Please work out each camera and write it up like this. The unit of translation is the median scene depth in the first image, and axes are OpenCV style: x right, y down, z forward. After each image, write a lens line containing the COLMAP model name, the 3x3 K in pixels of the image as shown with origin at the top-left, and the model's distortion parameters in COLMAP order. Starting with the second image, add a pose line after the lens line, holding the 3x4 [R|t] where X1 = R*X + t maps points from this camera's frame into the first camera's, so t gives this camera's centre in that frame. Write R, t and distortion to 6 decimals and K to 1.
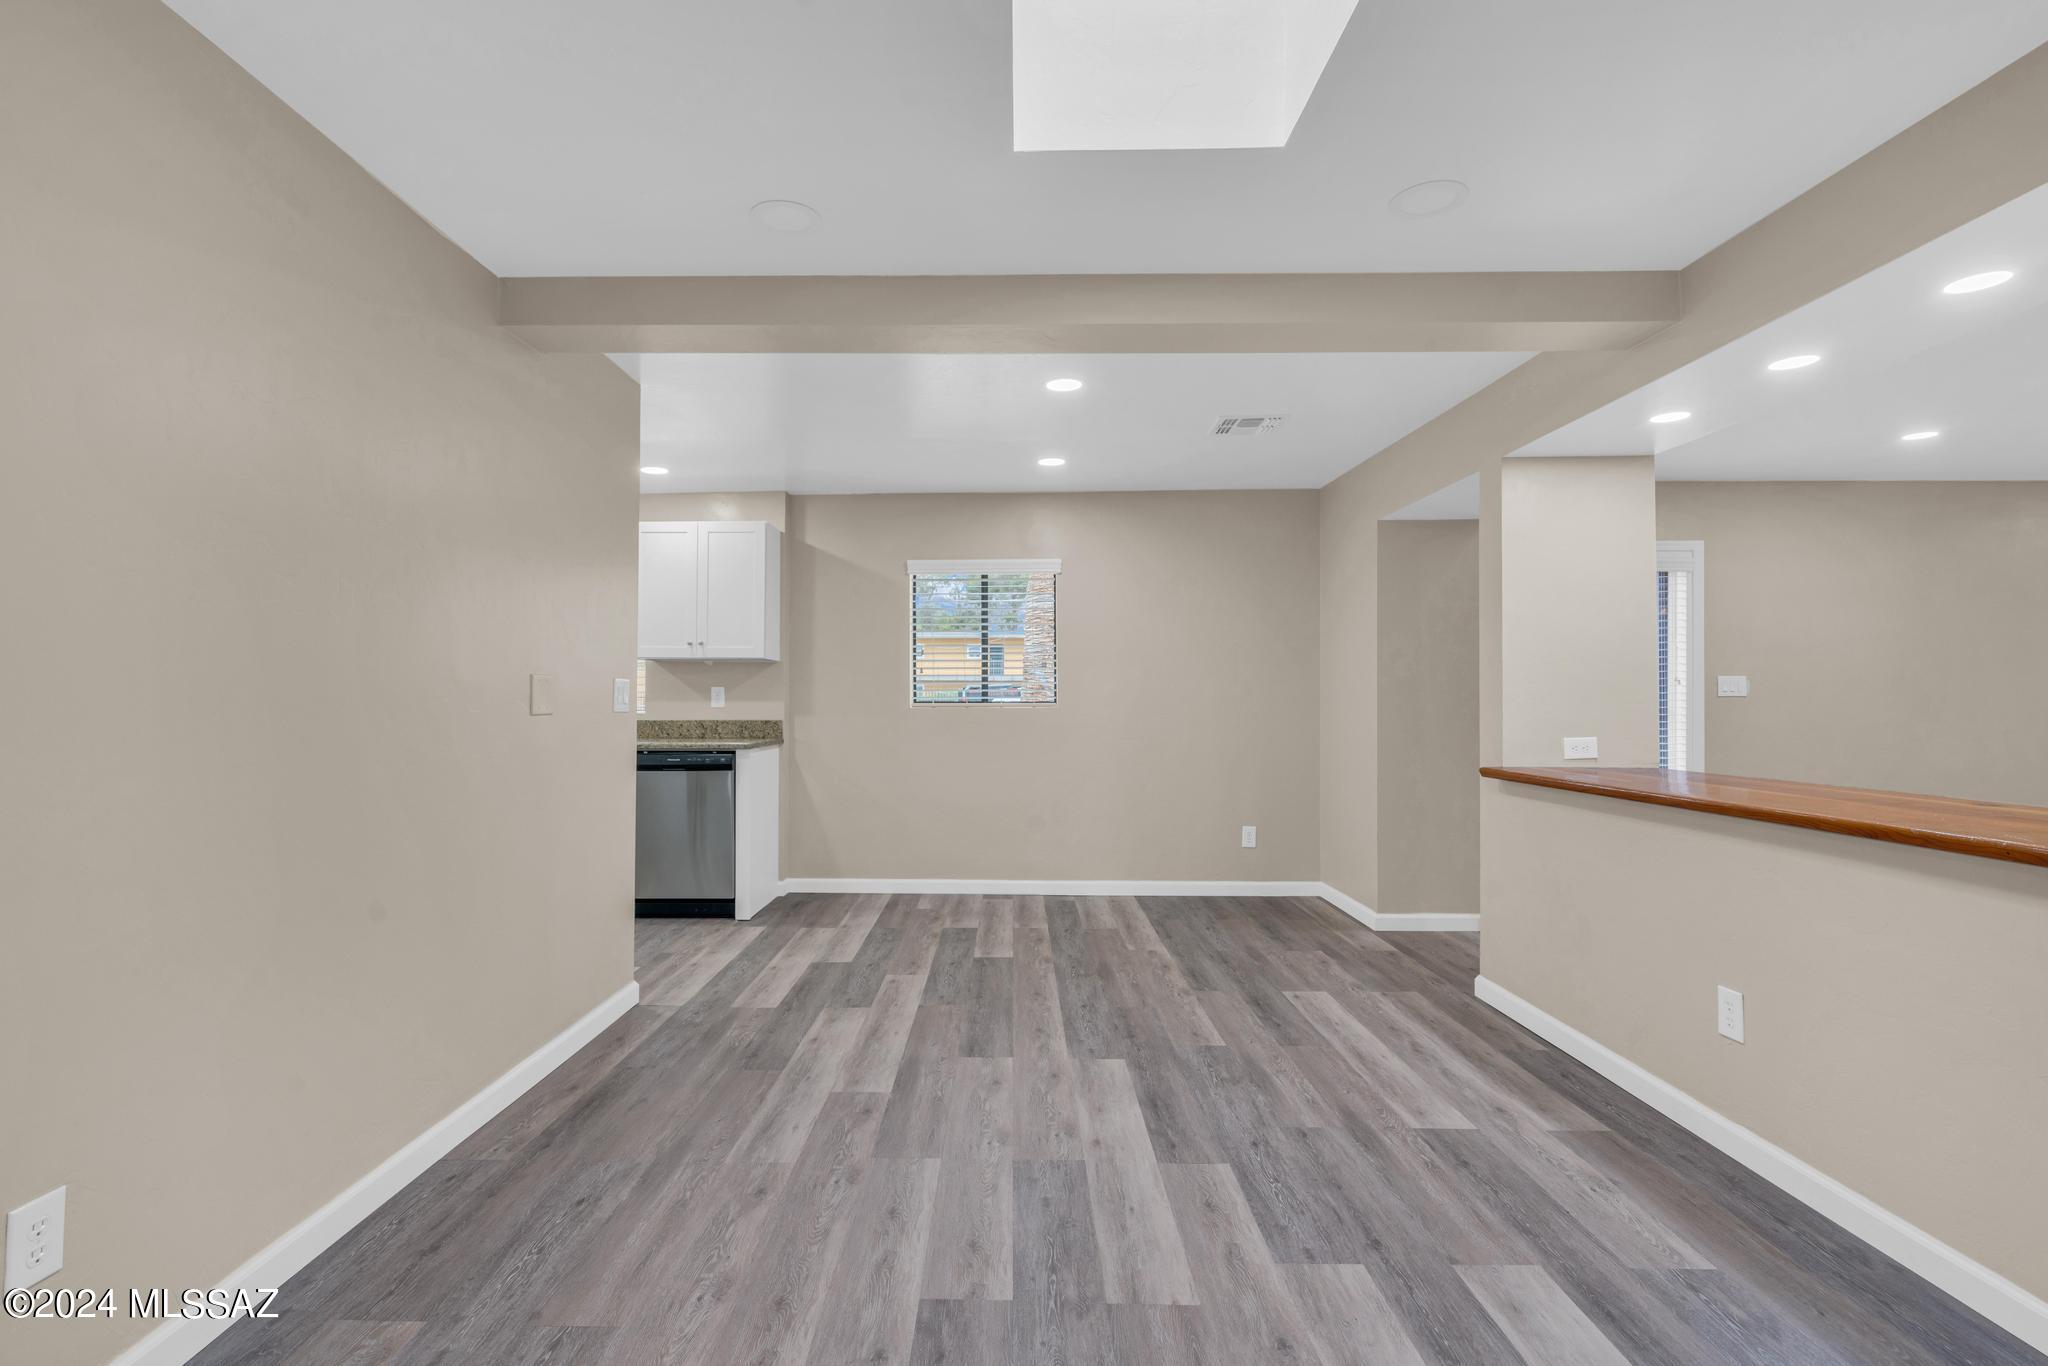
lens RADIAL K [[933.1, 0, 1011.6], [0, 933.1, 695.0], [0, 0, 1]] dist [-0.001877, 0.000109]
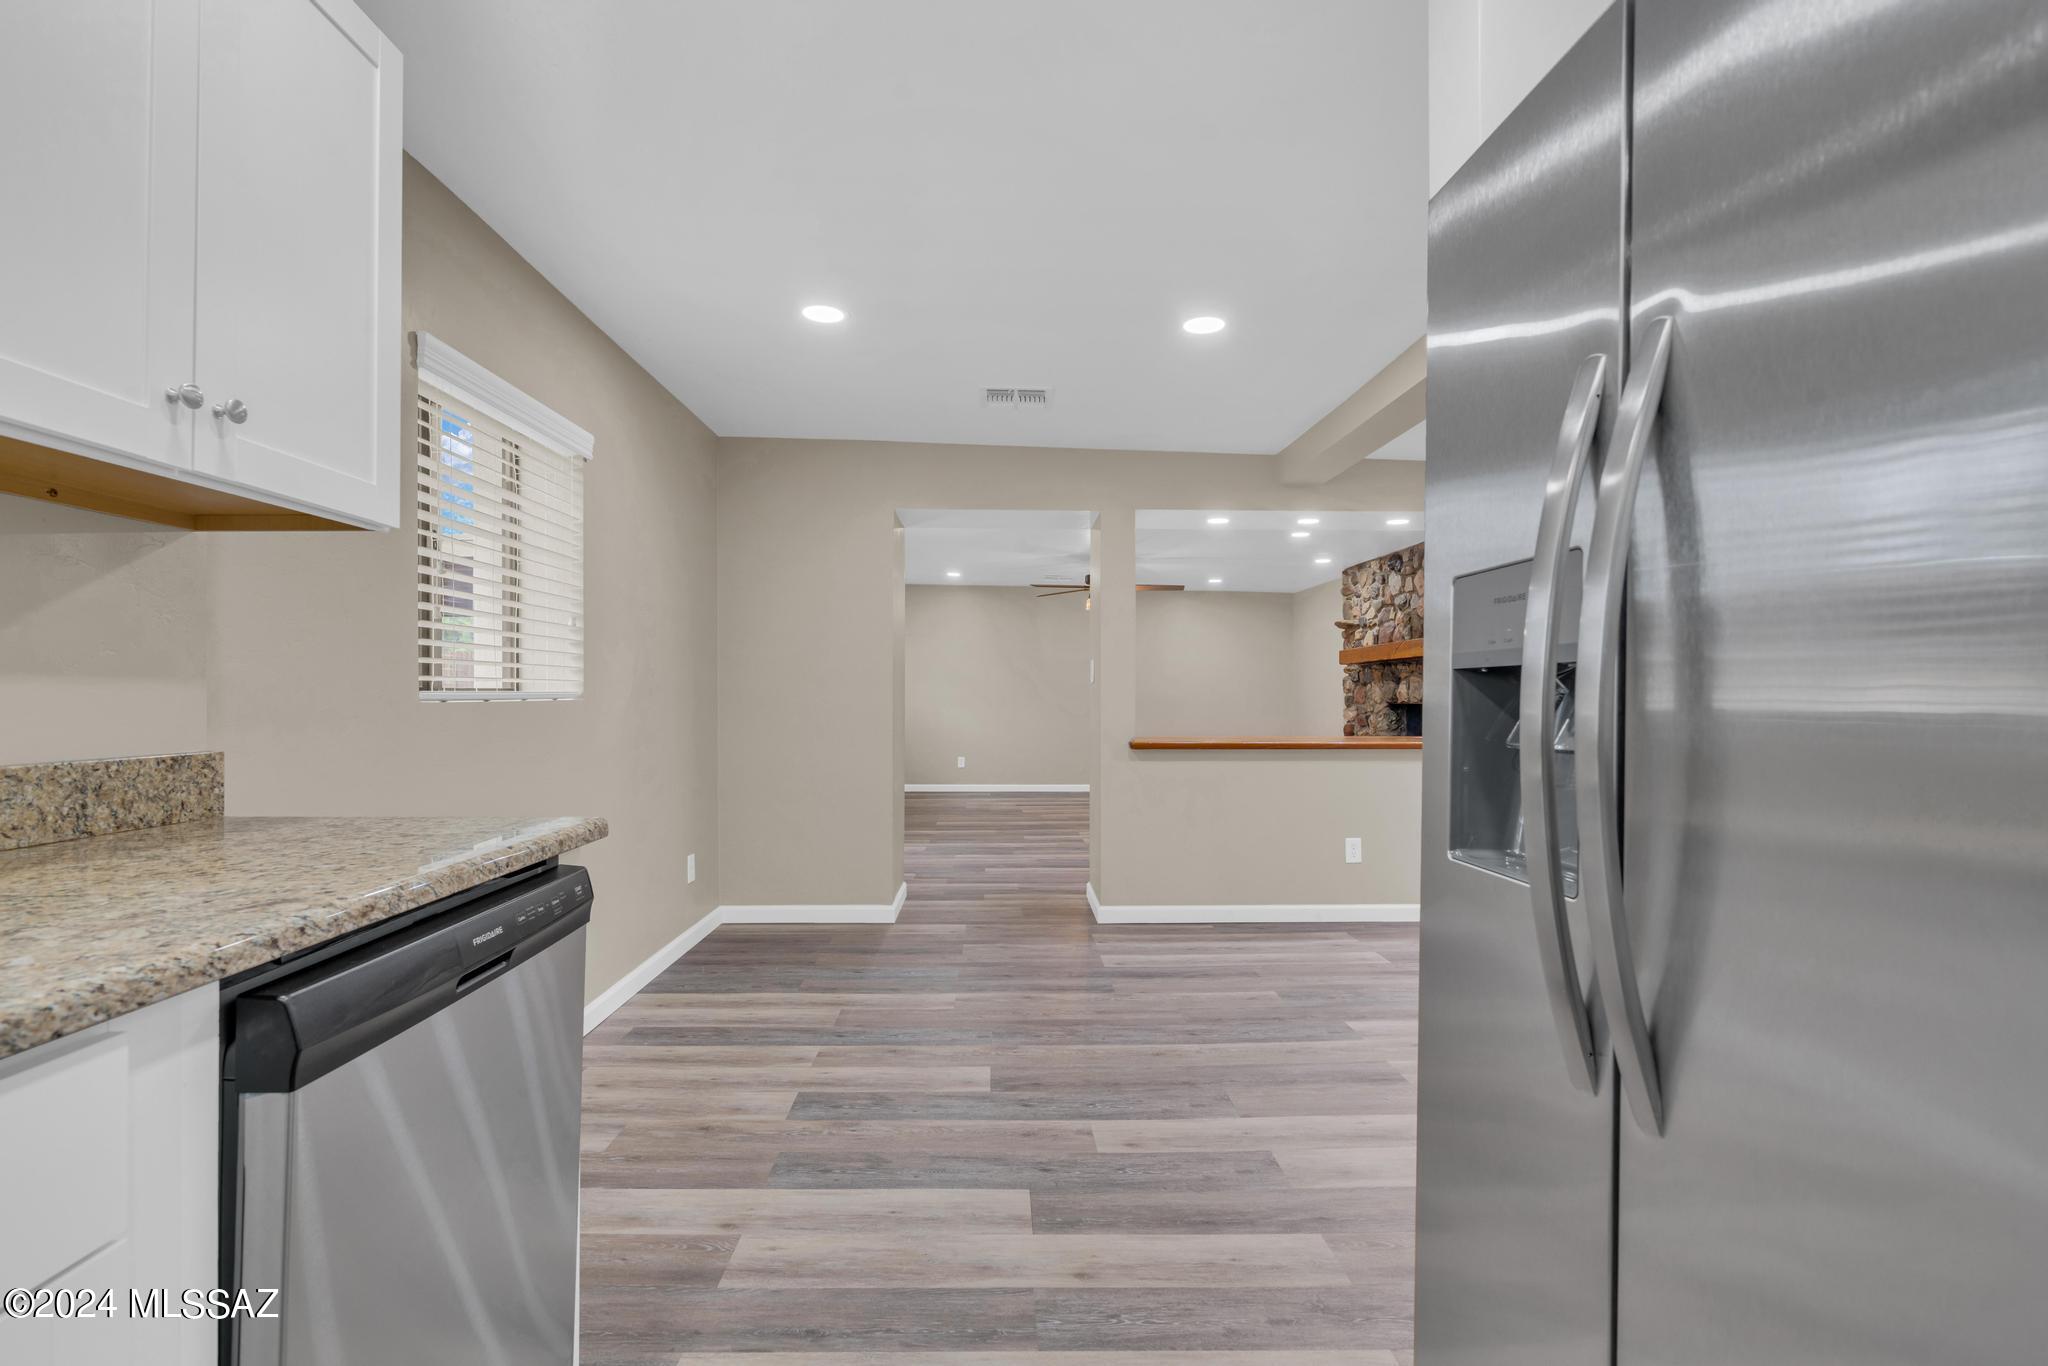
lens RADIAL K [[933.1, 0, 1011.6], [0, 933.1, 695.0], [0, 0, 1]] dist [-0.001877, 0.000109]
pose [[-0.016639, -0.000251, 0.999862, -0.743611], [-0.008003, 0.999968, 0.000117, 0.012354], [-0.999830, -0.008000, -0.016640, 1.100571]]
